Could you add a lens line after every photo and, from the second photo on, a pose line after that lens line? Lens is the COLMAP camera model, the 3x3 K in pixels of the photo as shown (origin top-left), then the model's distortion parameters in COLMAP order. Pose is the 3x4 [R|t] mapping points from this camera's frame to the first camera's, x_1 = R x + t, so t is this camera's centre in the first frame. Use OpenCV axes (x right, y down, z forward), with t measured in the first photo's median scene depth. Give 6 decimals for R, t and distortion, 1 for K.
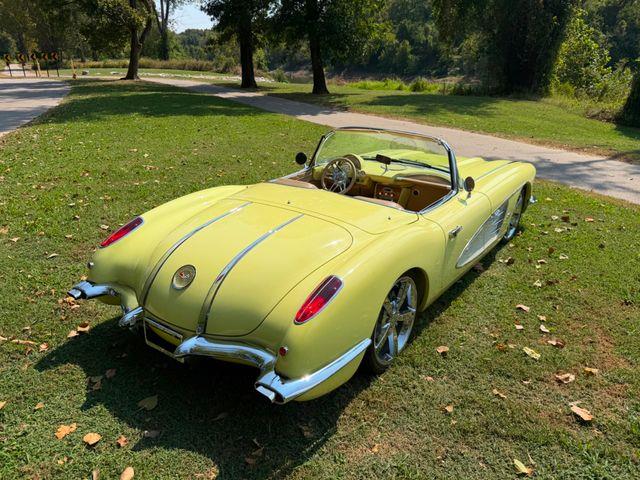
lens RADIAL K [[515.8, 0, 321.4], [0, 515.8, 238.7], [0, 0, 1]] dist [0.031435, -0.052220]
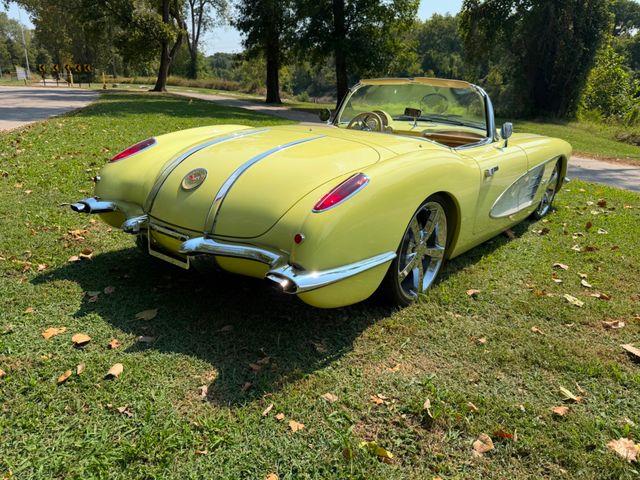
lens RADIAL K [[515.8, 0, 314.3], [0, 515.8, 240.3], [0, 0, 1]] dist [0.031435, -0.052220]
pose [[0.997590, 0.053564, -0.044096, -0.005549], [-0.055425, 0.997574, -0.042117, 0.161121], [0.041733, 0.044459, 0.998139, 0.077009]]
